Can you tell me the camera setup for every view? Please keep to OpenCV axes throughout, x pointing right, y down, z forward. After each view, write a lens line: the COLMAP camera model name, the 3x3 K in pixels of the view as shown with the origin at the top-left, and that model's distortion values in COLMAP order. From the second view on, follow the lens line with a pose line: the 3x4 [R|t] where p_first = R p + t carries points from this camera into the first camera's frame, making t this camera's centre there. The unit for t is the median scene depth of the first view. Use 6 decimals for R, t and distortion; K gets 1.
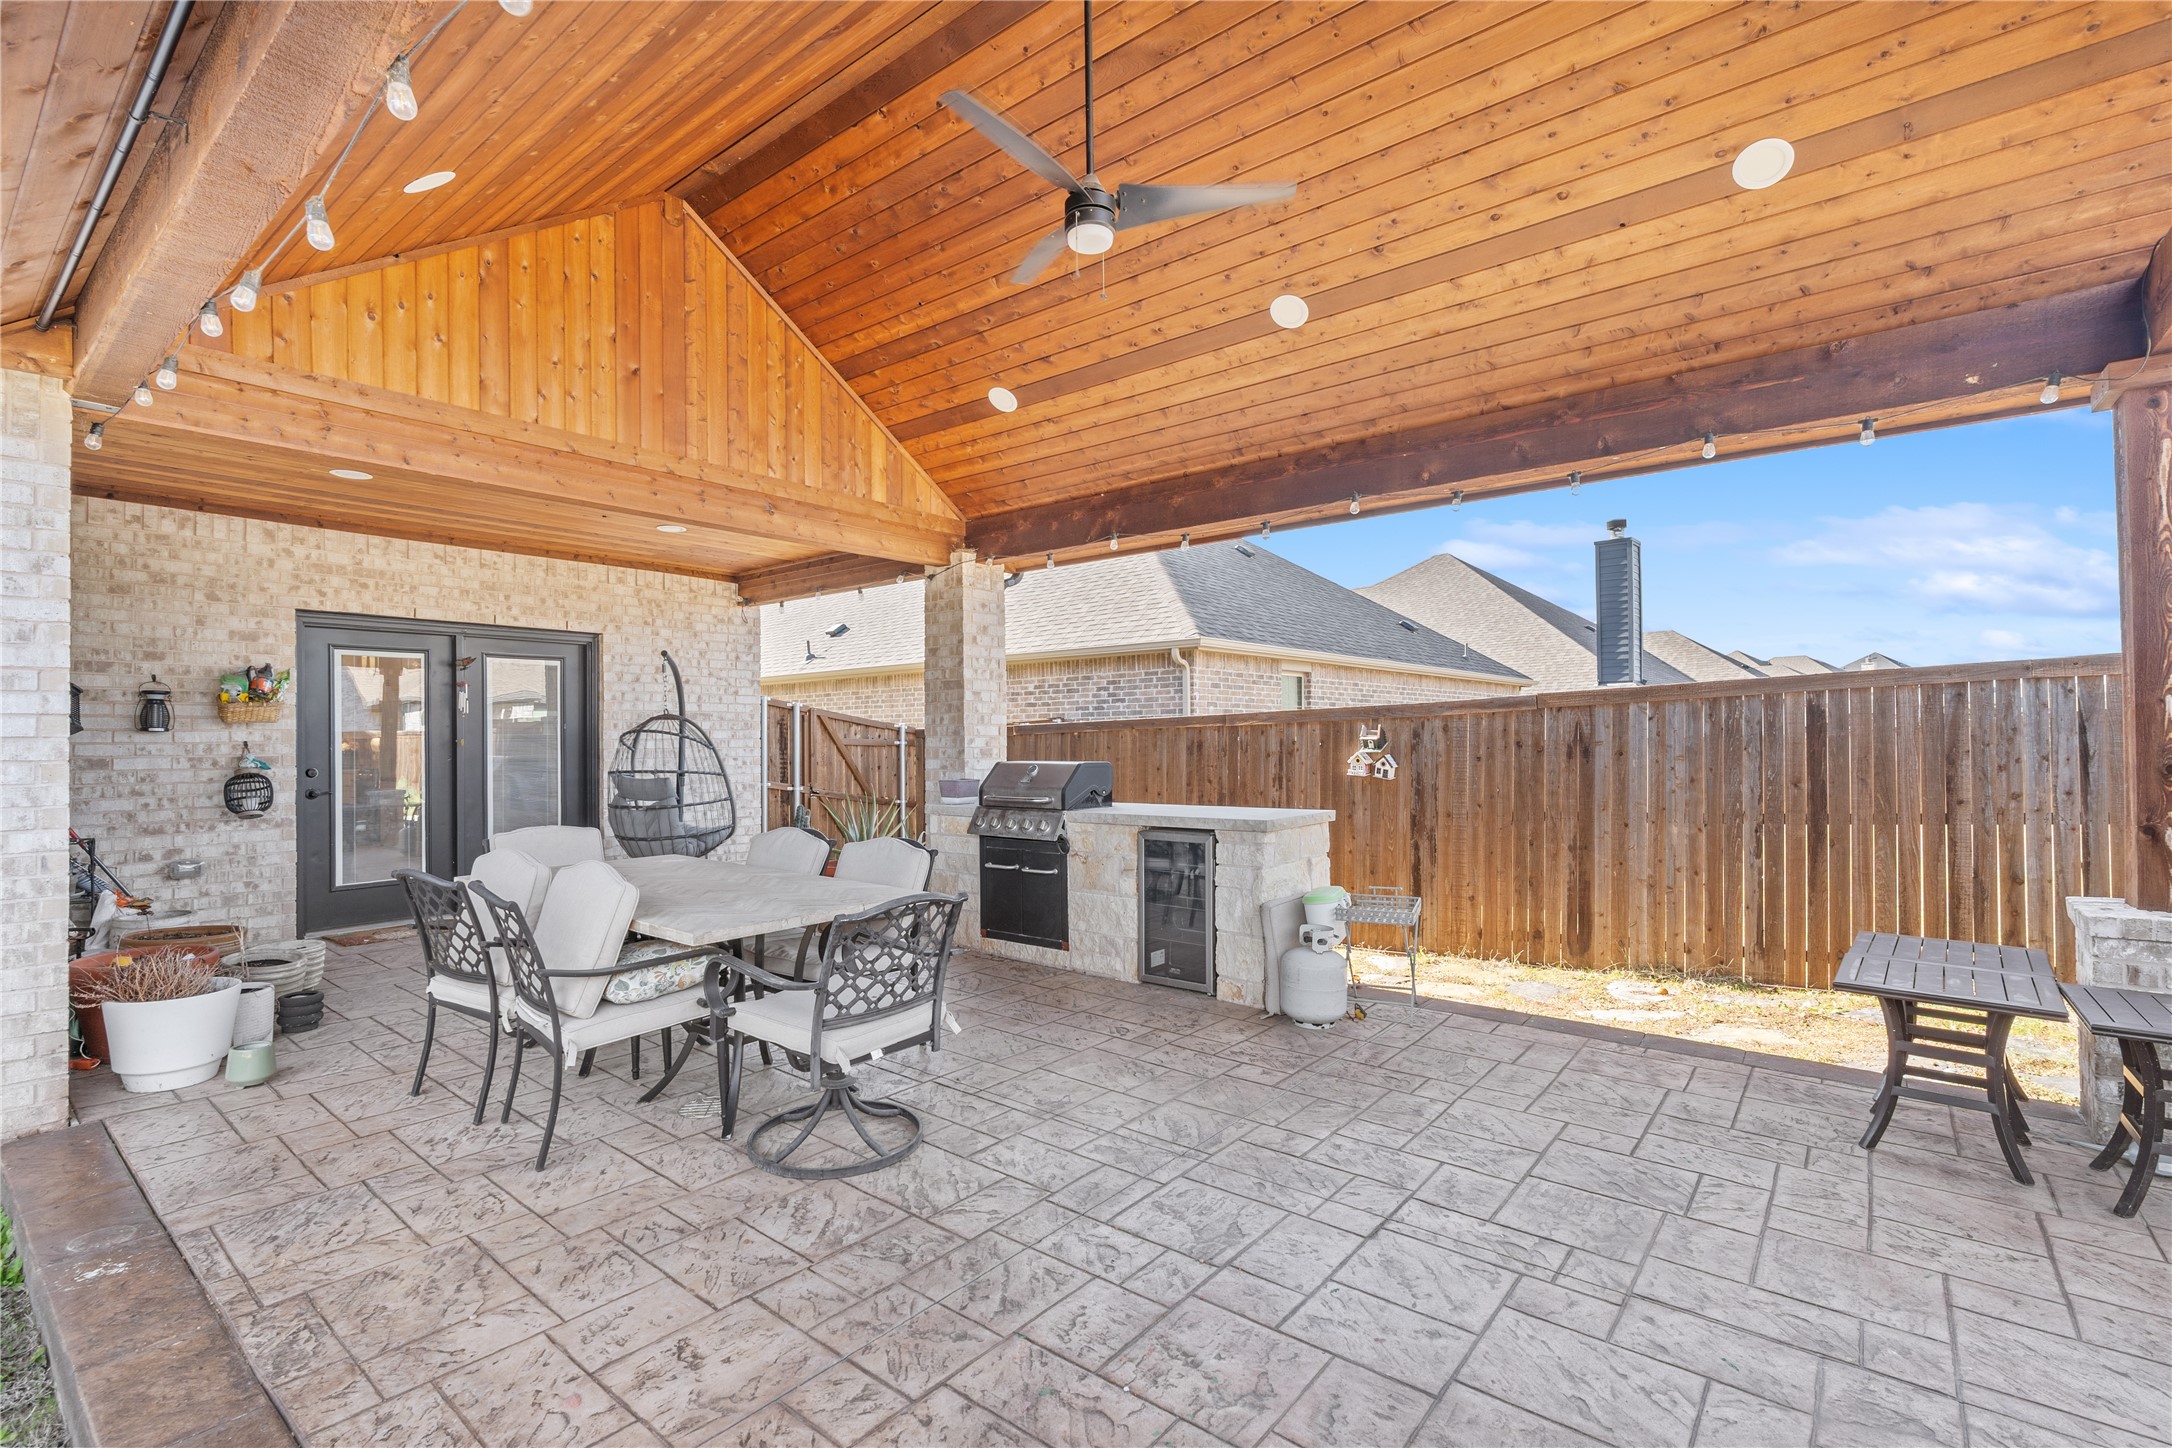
lens RADIAL K [[1002.6, 0, 1085.6], [0, 1002.6, 726.4], [0, 0, 1]] dist [-0.009276, 0.003008]
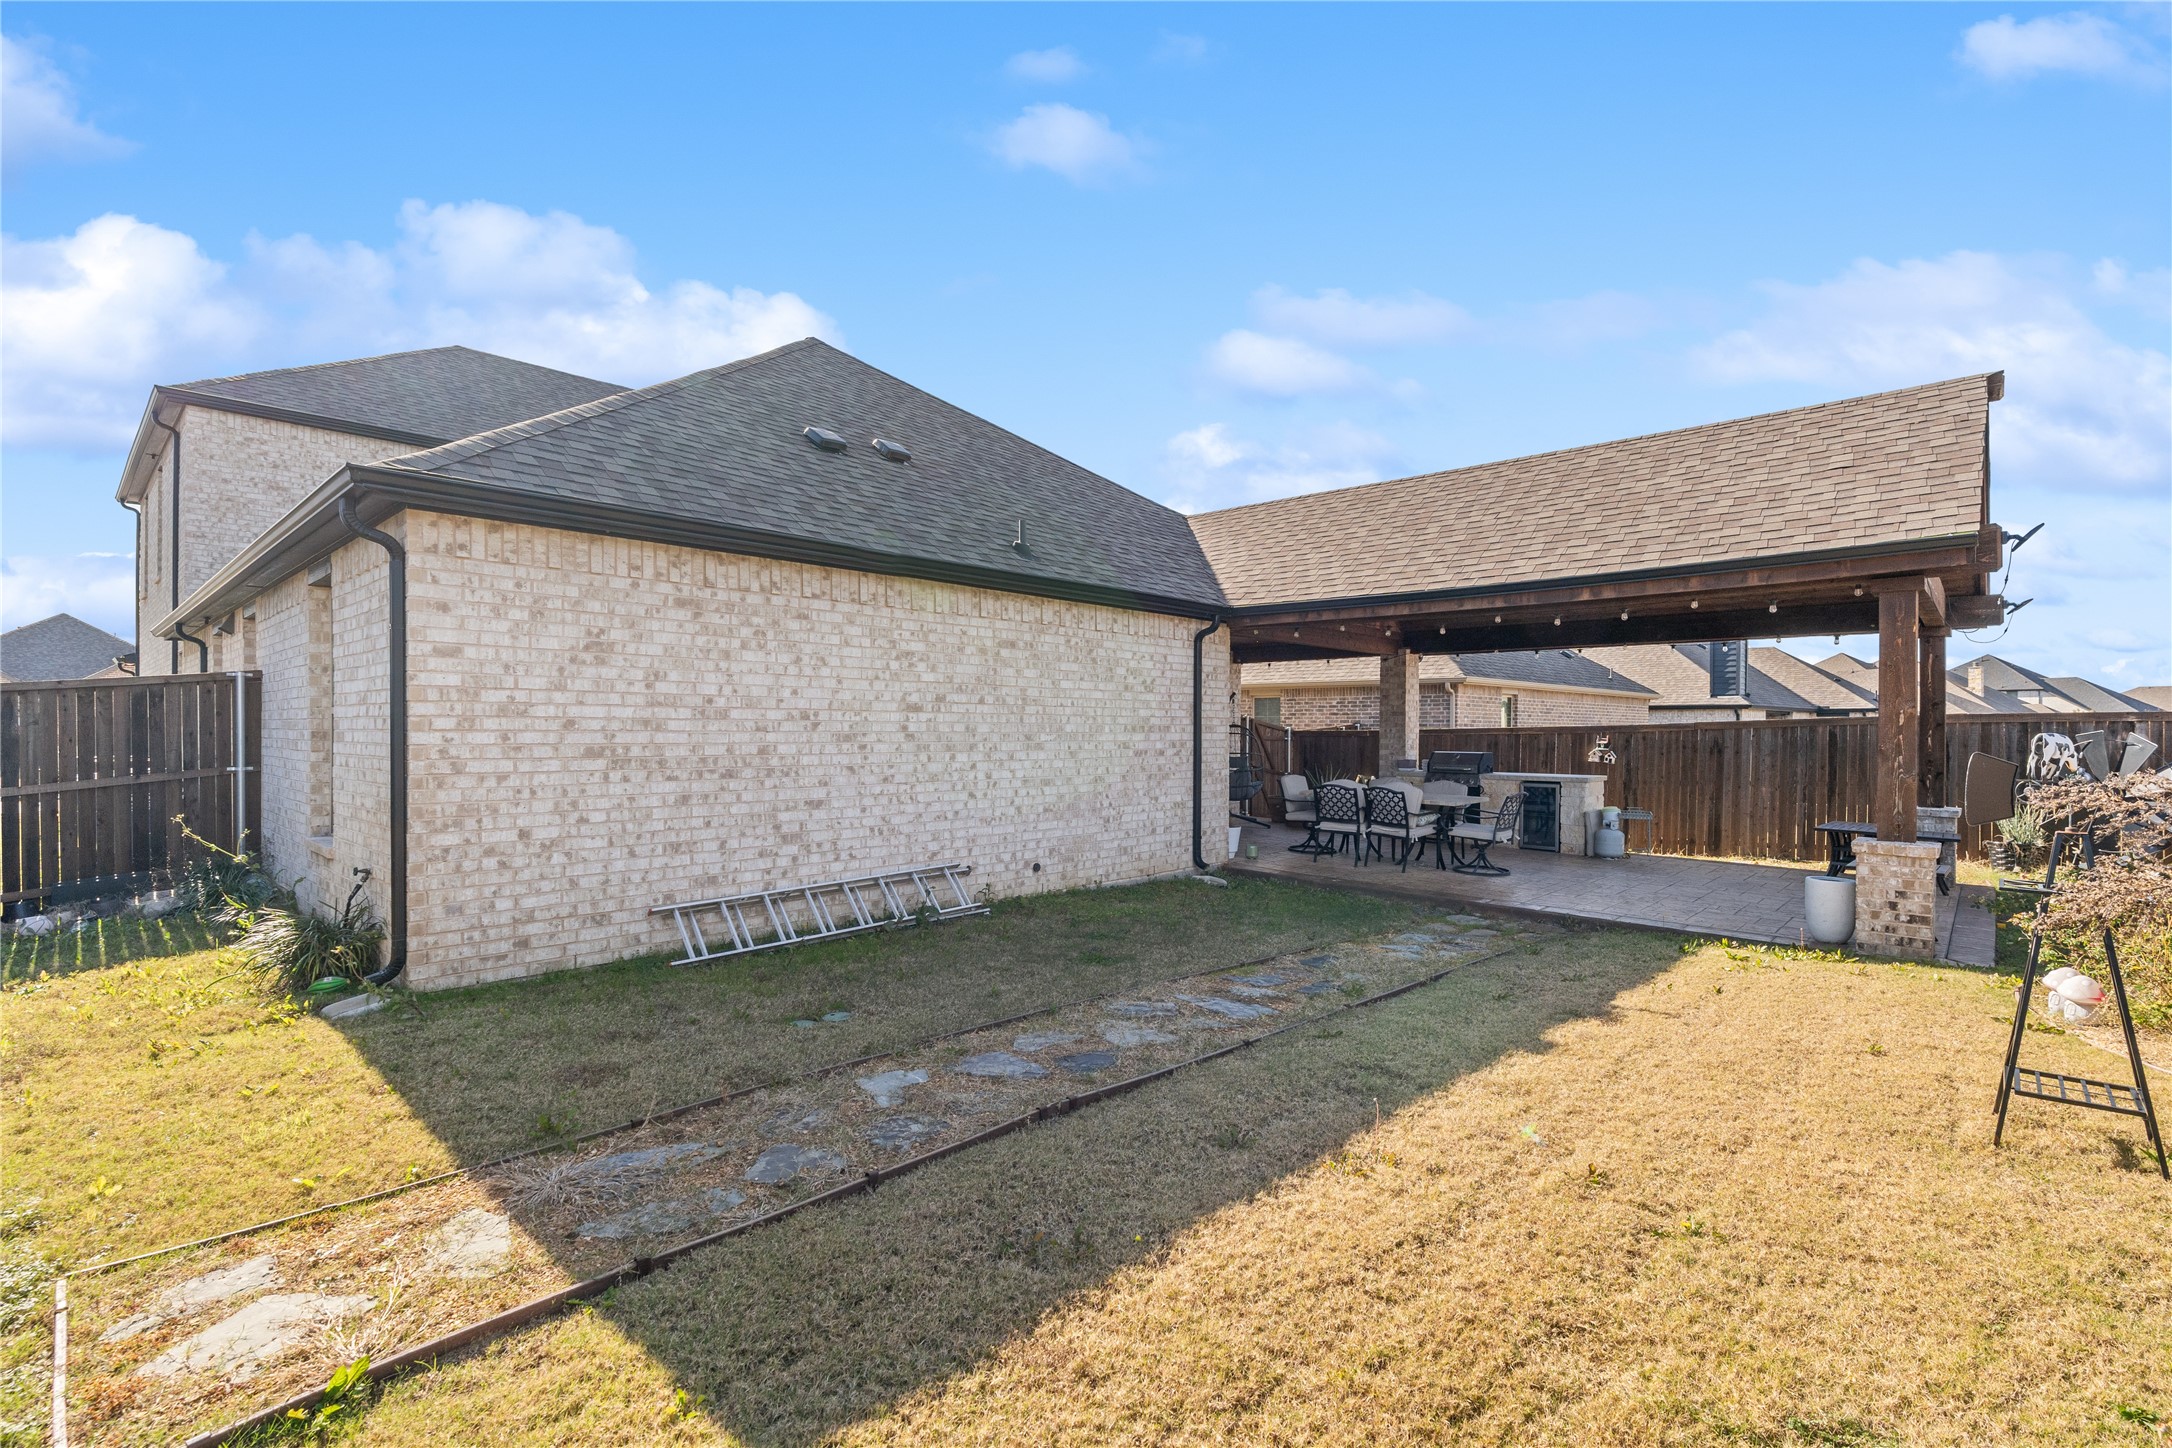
lens RADIAL K [[1002.6, 0, 1085.2], [0, 1002.6, 734.1], [0, 0, 1]] dist [-0.009276, 0.003008]
pose [[0.997091, 0.014477, -0.074830, -0.639763], [-0.012963, 0.999702, 0.020678, -0.035303], [0.075107, -0.019648, 0.996982, -1.131601]]
